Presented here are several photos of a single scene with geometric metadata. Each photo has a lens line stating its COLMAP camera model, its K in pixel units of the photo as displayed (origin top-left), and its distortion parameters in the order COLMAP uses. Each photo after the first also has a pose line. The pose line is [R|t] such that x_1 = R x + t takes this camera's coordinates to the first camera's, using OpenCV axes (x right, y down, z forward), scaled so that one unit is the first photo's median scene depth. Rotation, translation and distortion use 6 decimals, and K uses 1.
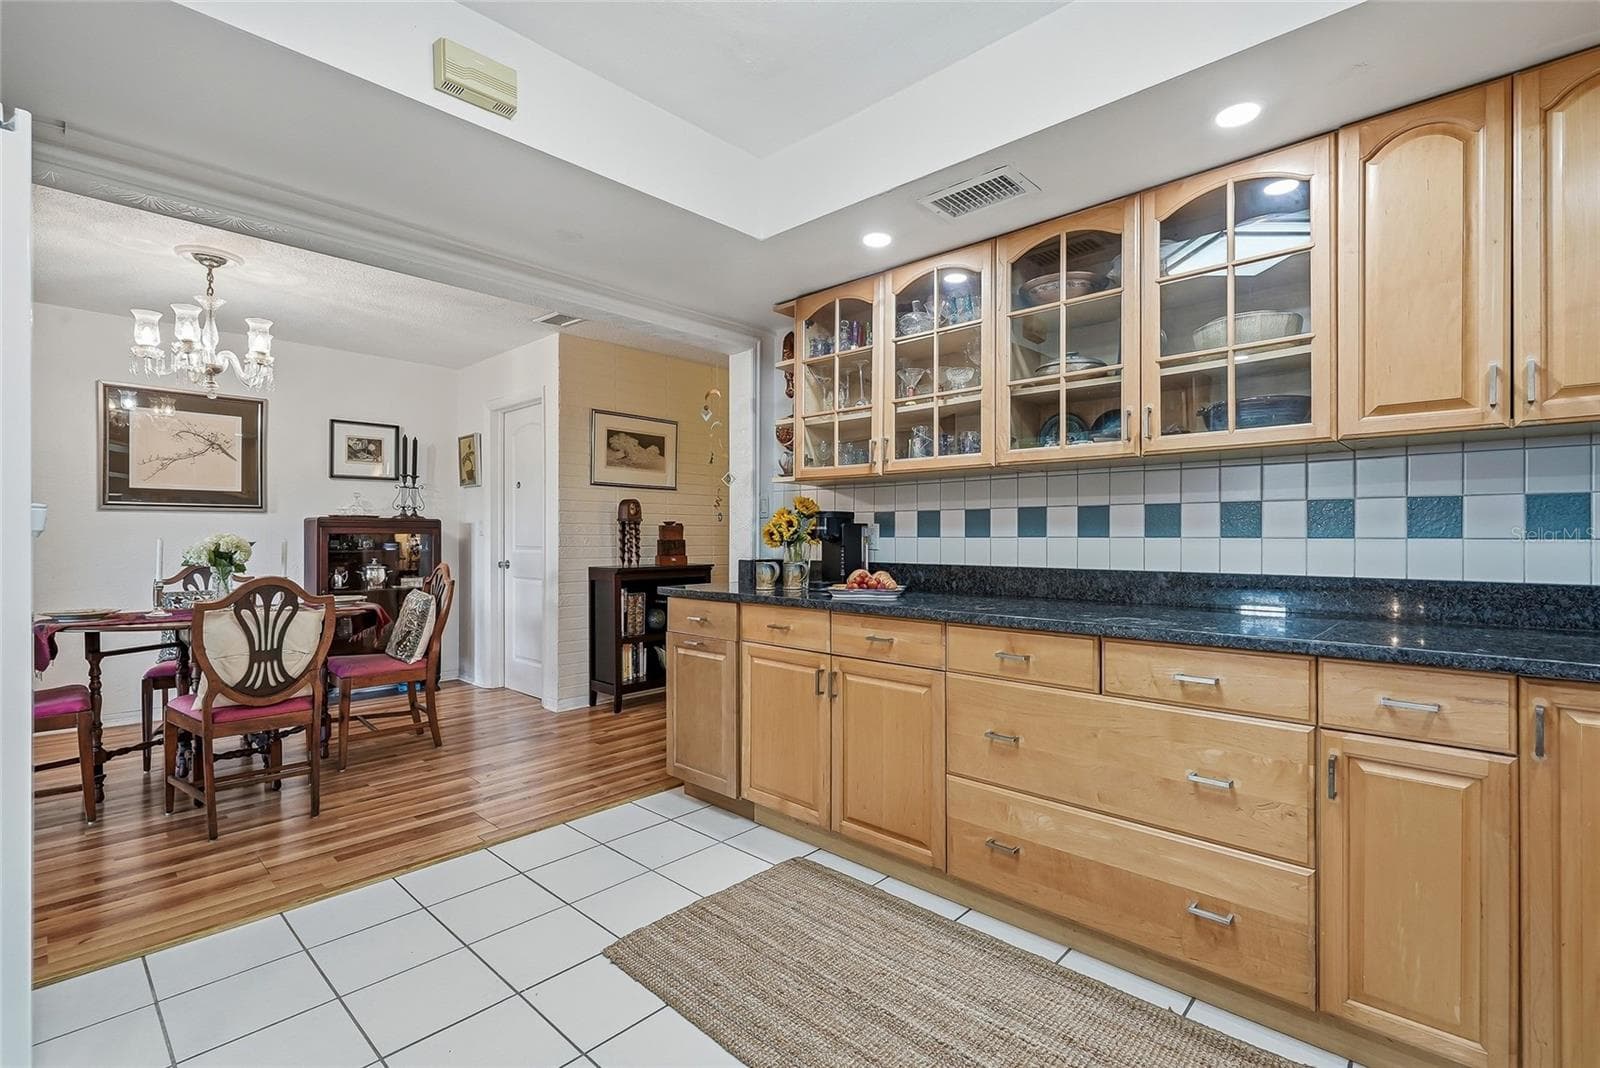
lens RADIAL K [[731.1, 0, 796.4], [0, 731.1, 536.1], [0, 0, 1]] dist [0.038326, -0.000326]
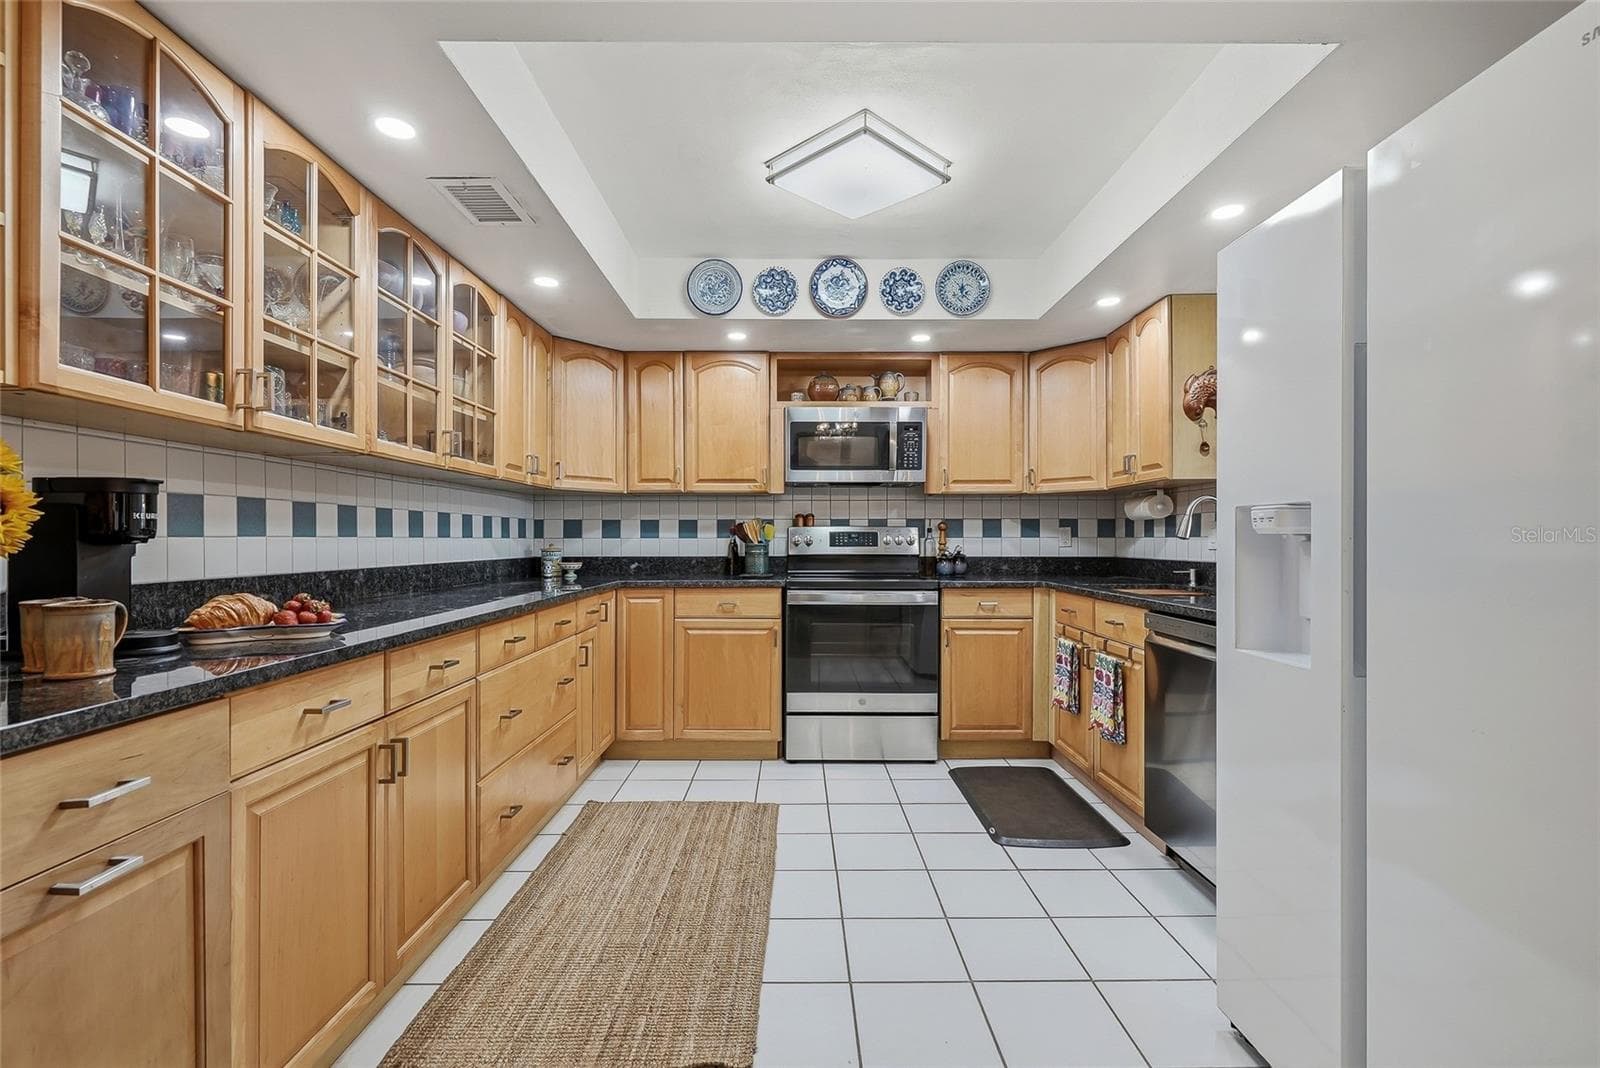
lens RADIAL K [[731.1, 0, 796.4], [0, 731.1, 536.1], [0, 0, 1]] dist [0.038326, -0.000326]
pose [[-0.690278, -0.006021, 0.723519, -0.743978], [-0.007459, 0.999971, 0.001205, -0.005485], [-0.723506, -0.004565, -0.690303, 1.307241]]
